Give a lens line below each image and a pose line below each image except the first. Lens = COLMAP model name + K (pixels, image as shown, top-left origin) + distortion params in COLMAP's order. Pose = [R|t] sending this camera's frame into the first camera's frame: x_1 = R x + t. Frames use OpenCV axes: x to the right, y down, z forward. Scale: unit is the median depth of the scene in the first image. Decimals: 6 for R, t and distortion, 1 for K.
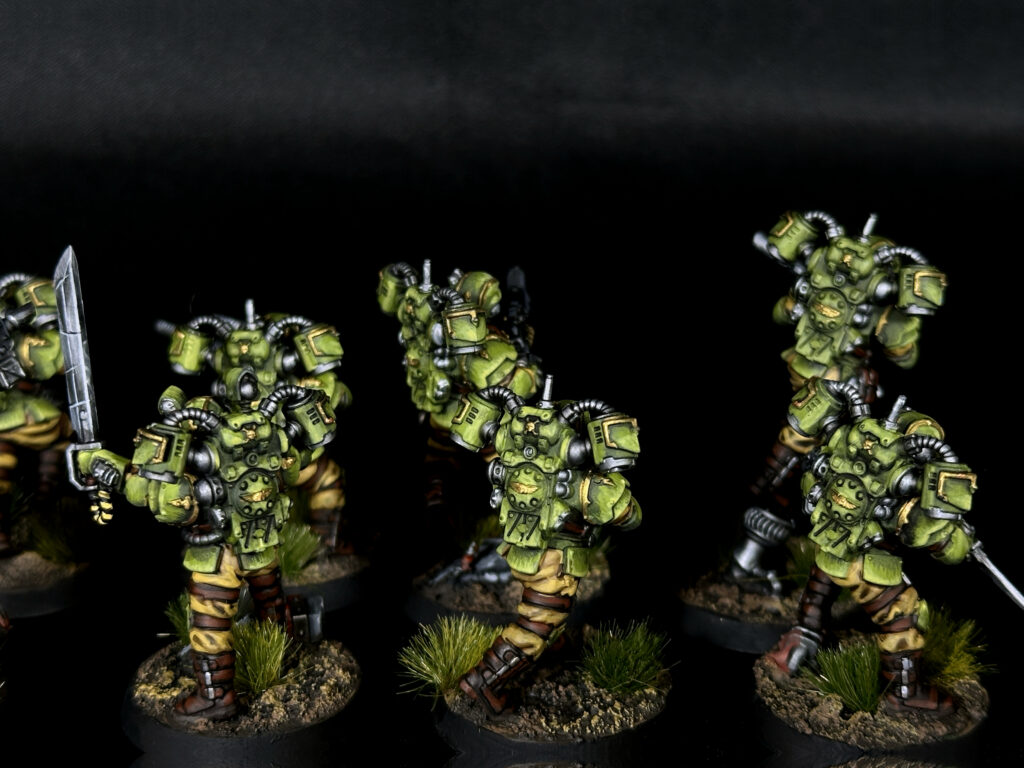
lens RADIAL K [[1957.9, 0, 512.9], [0, 1957.9, 387.0], [0, 0, 1]] dist [0.127466, 0.000000]
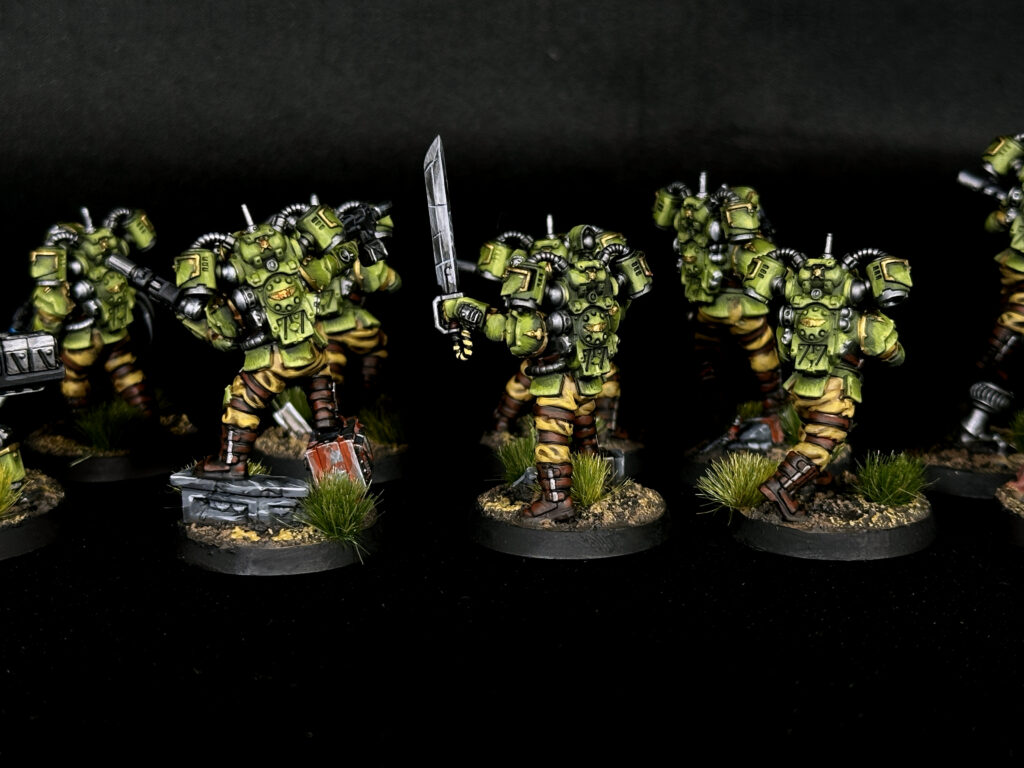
lens RADIAL K [[1957.9, 0, 506.2], [0, 1957.9, 369.0], [0, 0, 1]] dist [0.127466, 0.000000]
pose [[0.999963, -0.008263, -0.002311, -0.178208], [0.007866, 0.990474, -0.137478, 0.240871], [0.003425, 0.137455, 0.990502, -0.200196]]
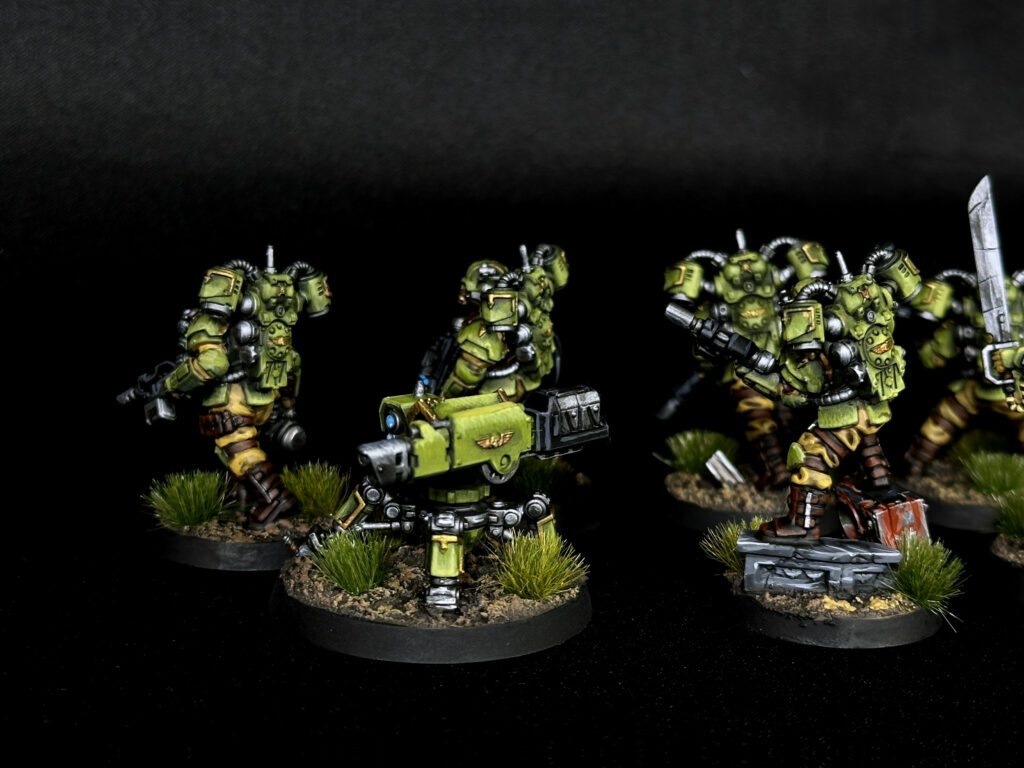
lens RADIAL K [[1957.9, 0, 517.1], [0, 1957.9, 383.4], [0, 0, 1]] dist [0.127466, 0.000000]
pose [[0.974318, -0.018681, 0.224402, -0.755009], [0.045536, 0.992310, -0.115100, 0.172380], [-0.220526, 0.122362, 0.967675, -0.063862]]
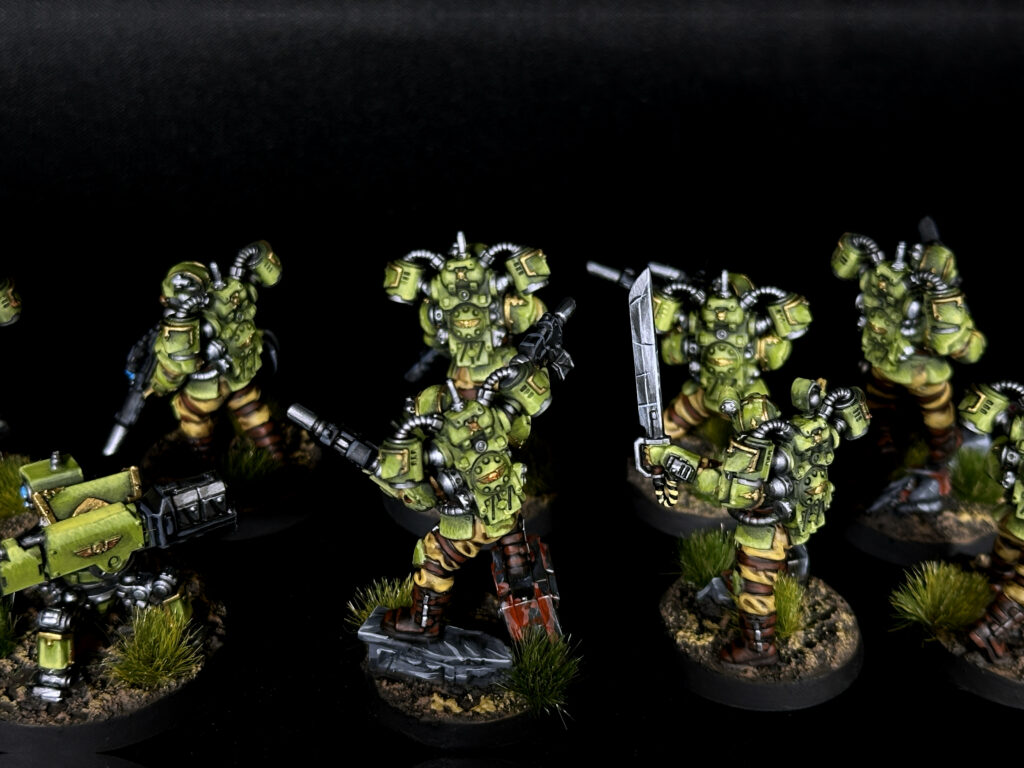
lens RADIAL K [[1957.9, 0, 511.2], [0, 1957.9, 390.5], [0, 0, 1]] dist [0.127466, 0.000000]
pose [[0.995945, -0.016366, 0.088467, -0.395970], [-0.001150, 0.980920, 0.194410, -0.216518], [-0.089961, -0.193723, 0.976923, -0.090022]]
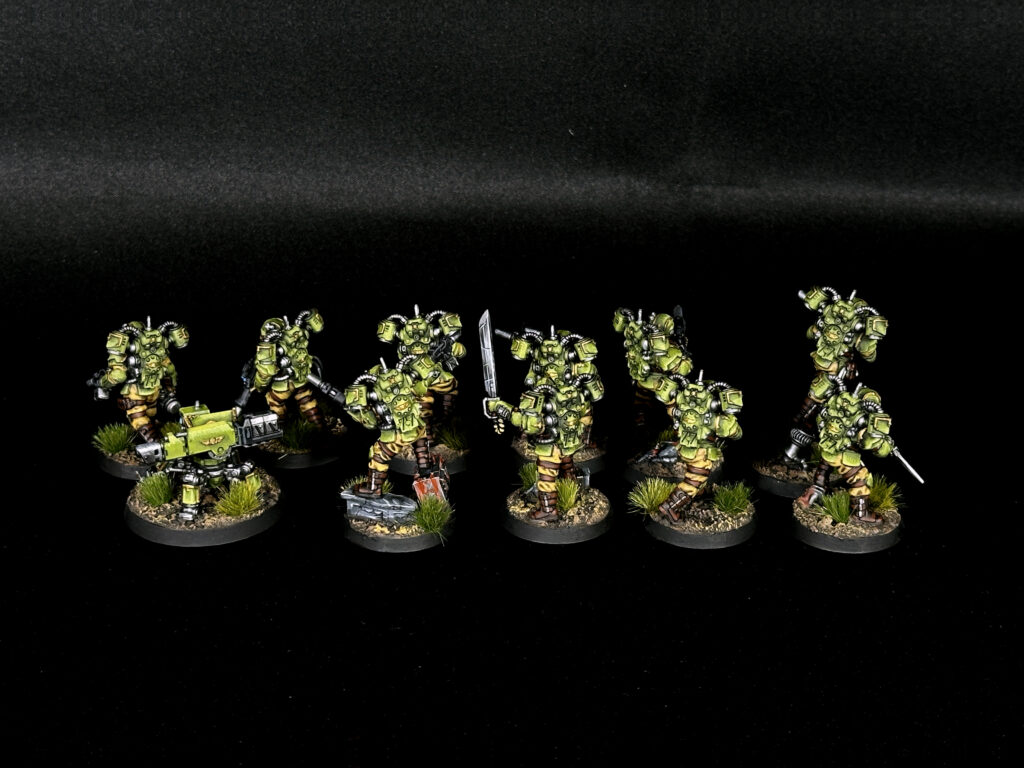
lens RADIAL K [[1957.9, 0, 498.0], [0, 1957.9, 371.2], [0, 0, 1]] dist [0.127466, 0.000000]
pose [[0.999073, 0.011726, -0.041426, -0.118082], [-0.009512, 0.998537, 0.053226, -0.118822], [0.041989, -0.052783, 0.997723, -1.205861]]
